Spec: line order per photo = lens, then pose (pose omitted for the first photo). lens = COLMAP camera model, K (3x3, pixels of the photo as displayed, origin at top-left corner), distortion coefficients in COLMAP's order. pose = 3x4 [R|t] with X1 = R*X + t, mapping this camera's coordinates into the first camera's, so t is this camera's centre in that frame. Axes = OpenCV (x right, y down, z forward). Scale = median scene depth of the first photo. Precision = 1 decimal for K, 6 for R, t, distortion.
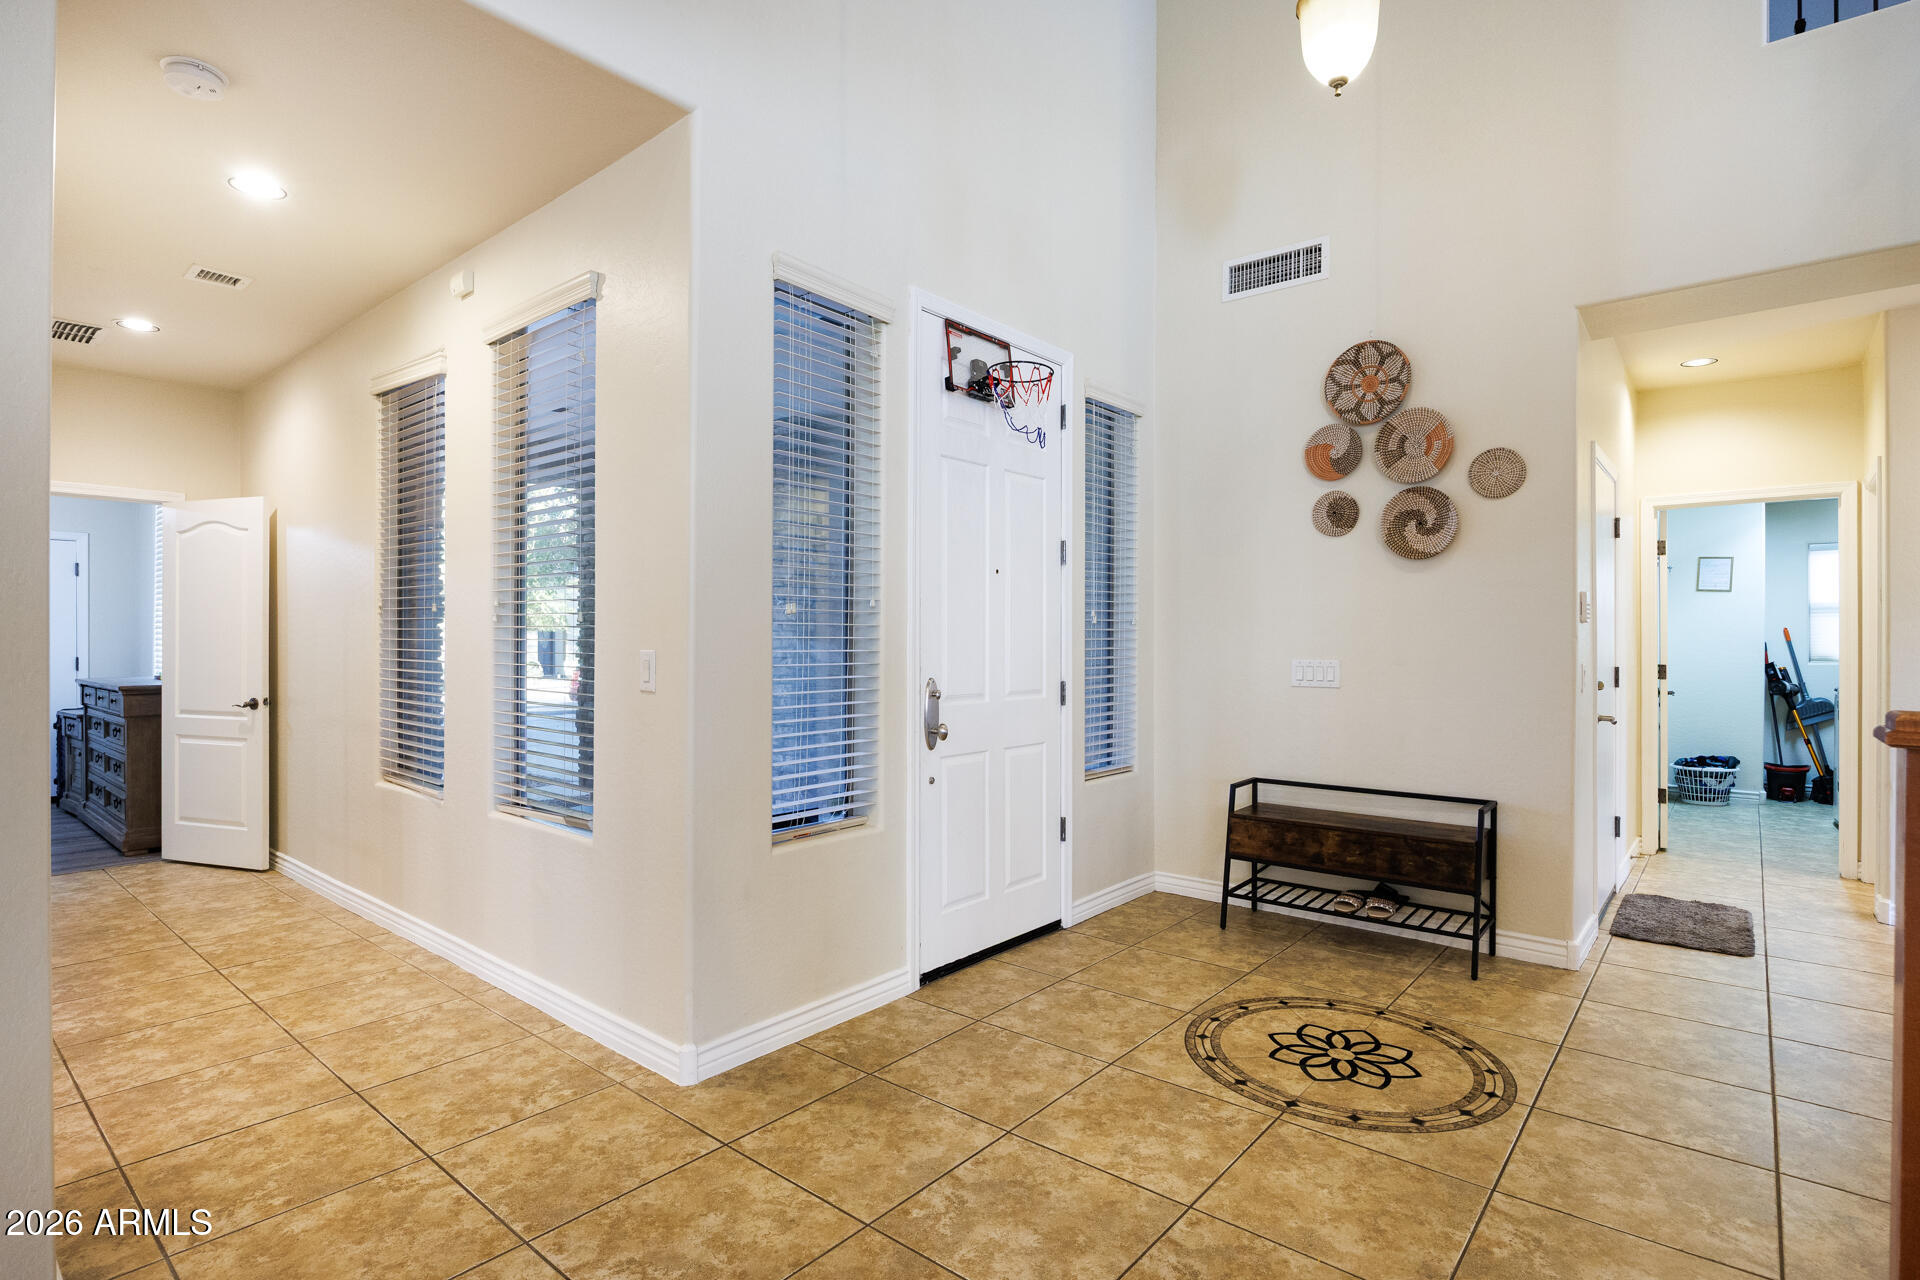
lens RADIAL K [[955.4, 0, 958.0], [0, 955.4, 639.5], [0, 0, 1]] dist [-0.003516, -0.001193]
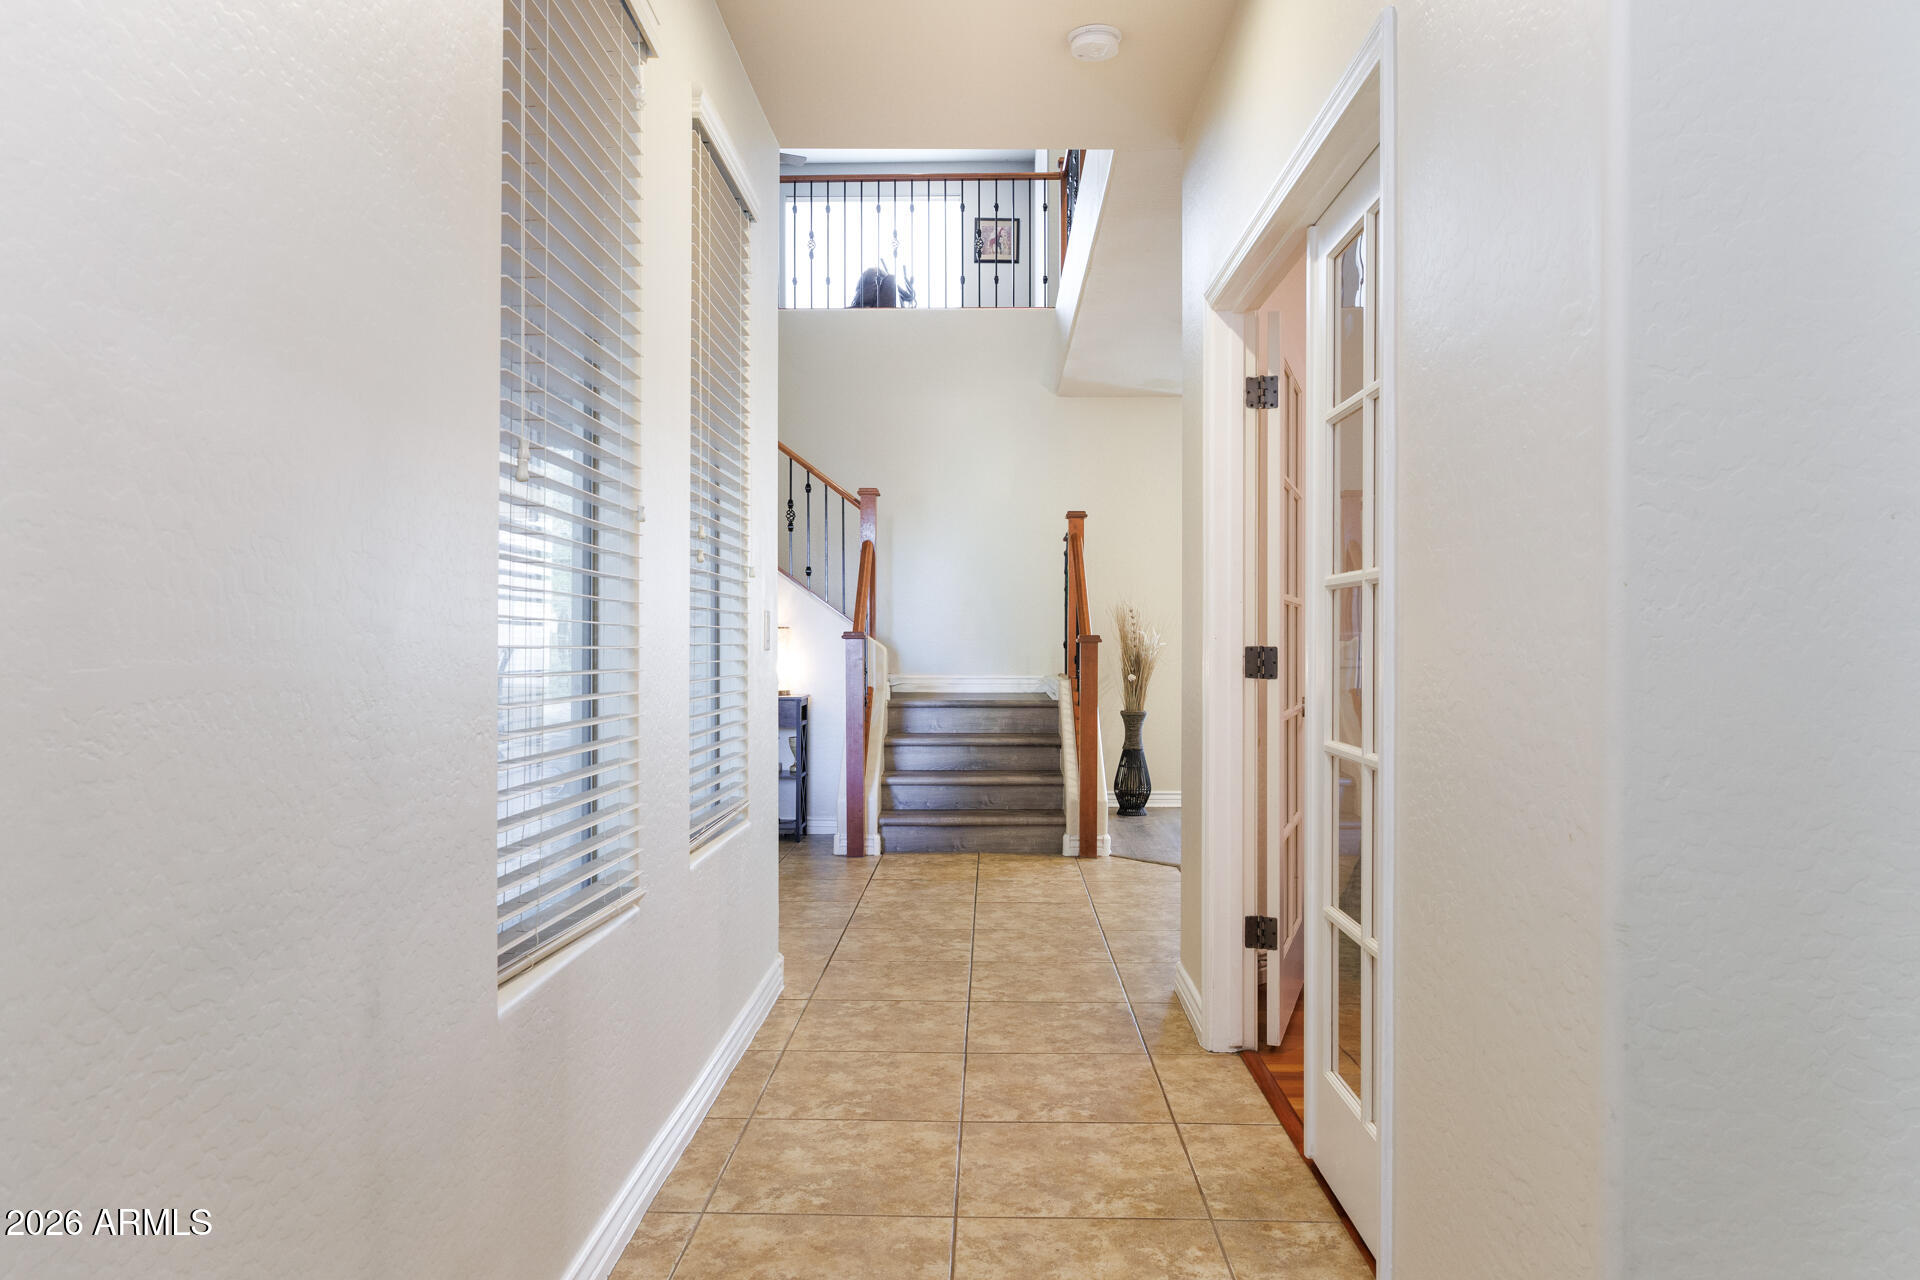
lens RADIAL K [[1318.5, 0, 959.7], [0, 1318.5, 640.4], [0, 0, 1]] dist [0.001804, 0.000431]
pose [[-0.631967, -0.003023, 0.774989, -1.633571], [-0.002577, 0.999995, 0.001799, 0.042425], [-0.774991, -0.000860, -0.631972, 1.810309]]
